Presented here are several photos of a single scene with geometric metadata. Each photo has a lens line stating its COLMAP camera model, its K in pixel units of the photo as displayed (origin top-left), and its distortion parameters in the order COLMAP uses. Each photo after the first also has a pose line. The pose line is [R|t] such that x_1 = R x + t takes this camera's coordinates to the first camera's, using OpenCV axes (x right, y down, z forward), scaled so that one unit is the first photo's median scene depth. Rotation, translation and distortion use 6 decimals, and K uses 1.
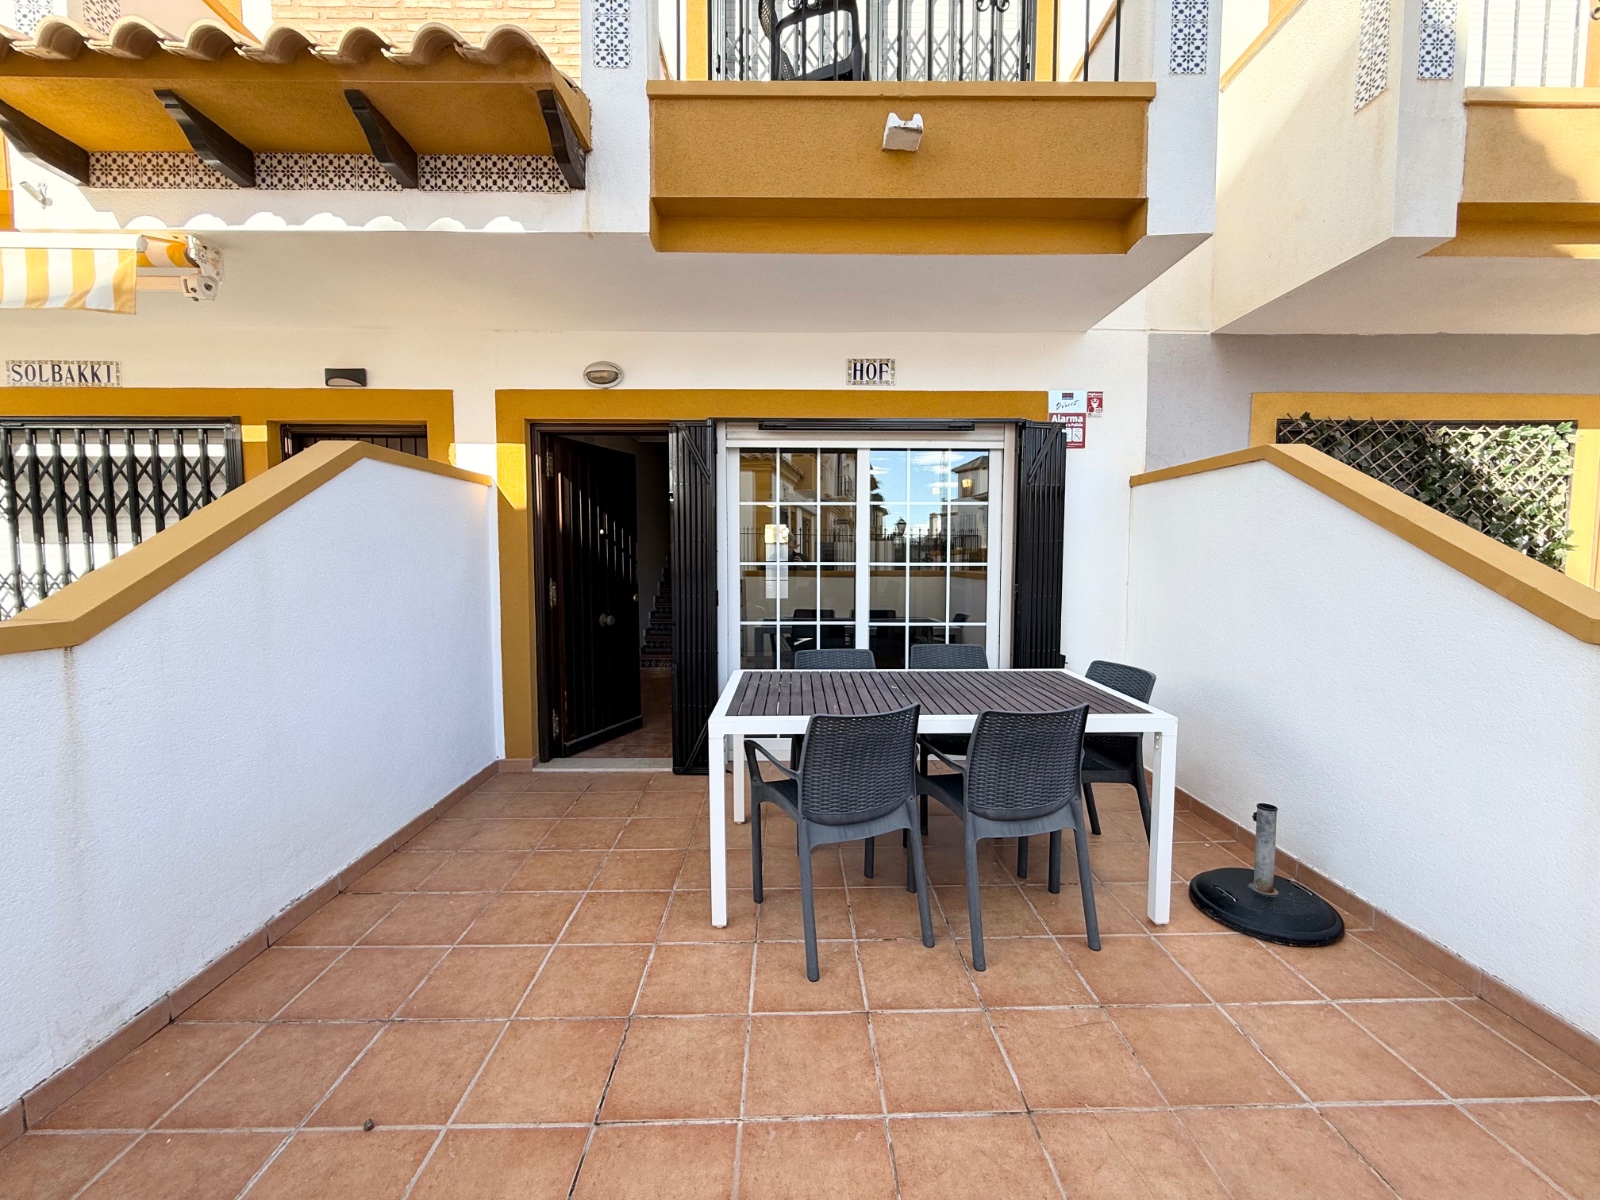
lens RADIAL K [[640.2, 0, 794.6], [0, 640.2, 601.2], [0, 0, 1]] dist [0.001843, -0.000075]
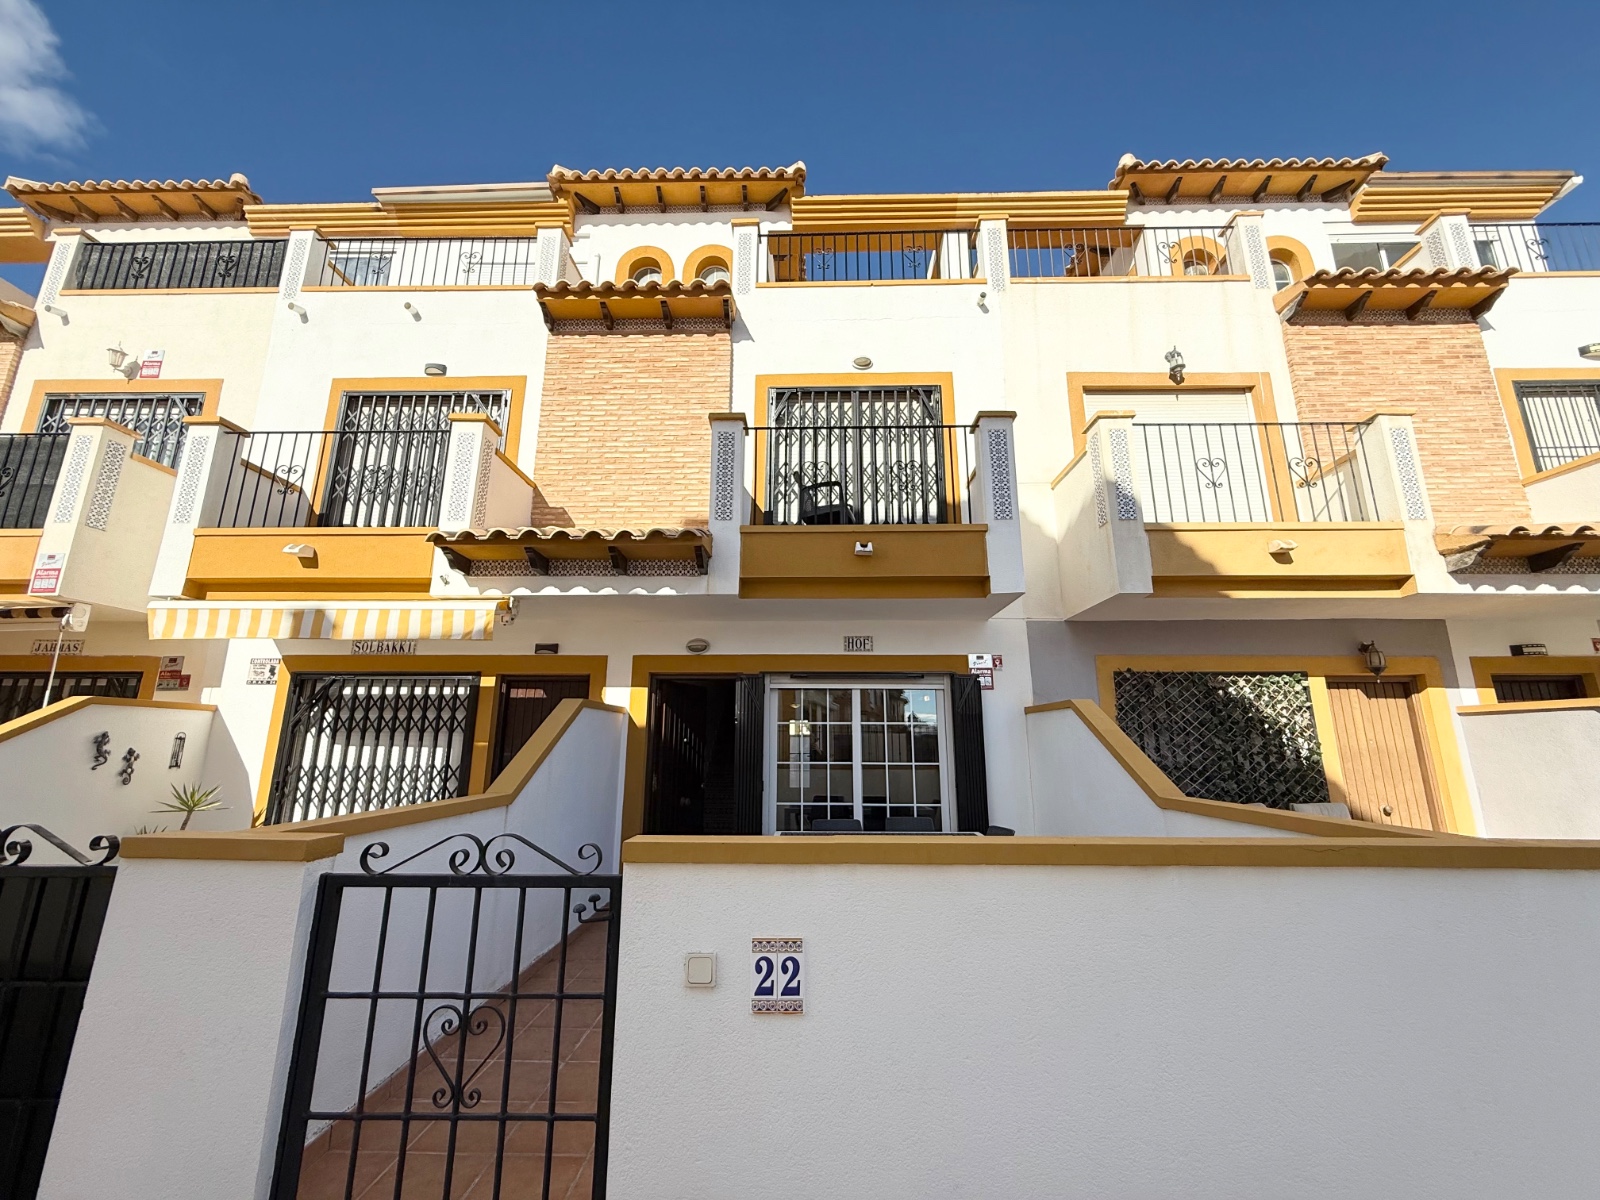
lens RADIAL K [[640.2, 0, 795.3], [0, 640.2, 598.2], [0, 0, 1]] dist [0.001843, -0.000075]
pose [[0.999473, -0.004995, -0.032085, 0.009798], [-0.004503, 0.957233, -0.289282, 0.008451], [0.032157, 0.289274, 0.956706, -0.622551]]
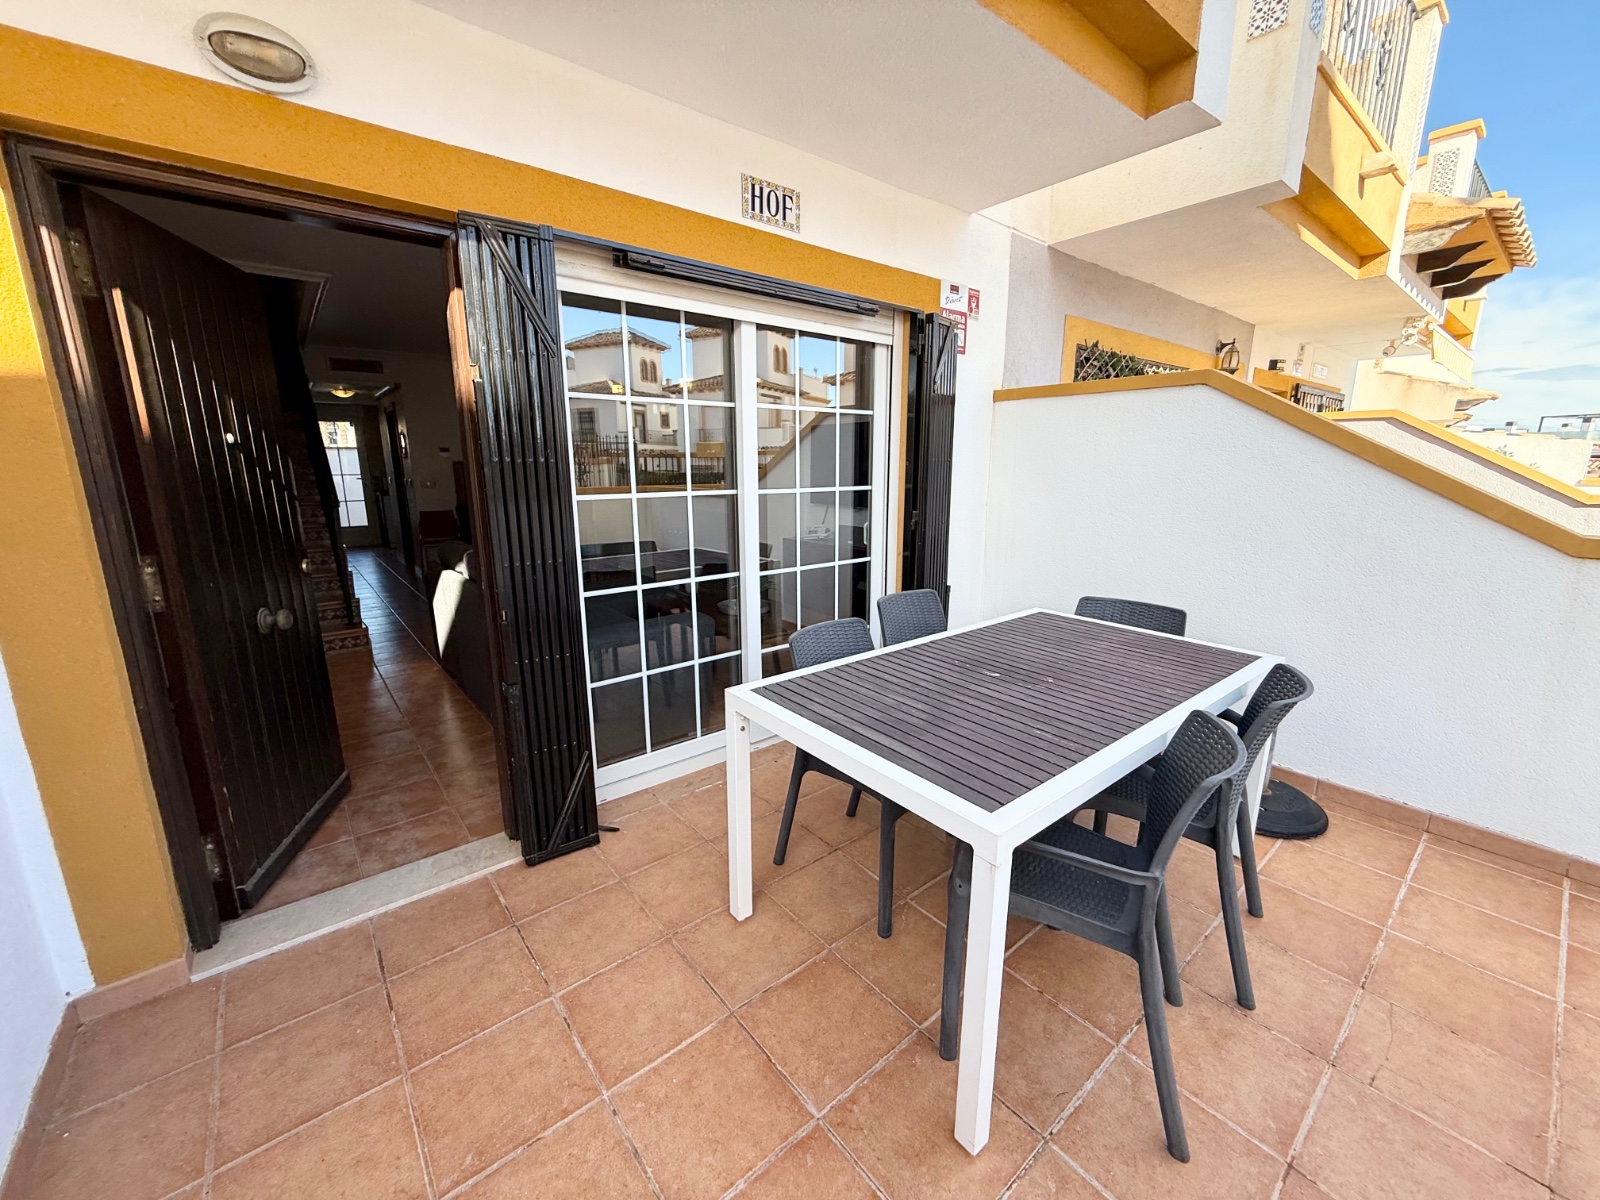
lens RADIAL K [[640.2, 0, 804.1], [0, 640.2, 599.1], [0, 0, 1]] dist [0.001843, -0.000075]
pose [[0.781583, -0.133385, 0.609374, -0.319413], [0.046937, 0.986677, 0.155771, -0.051665], [-0.622033, -0.093146, 0.777431, 0.416263]]
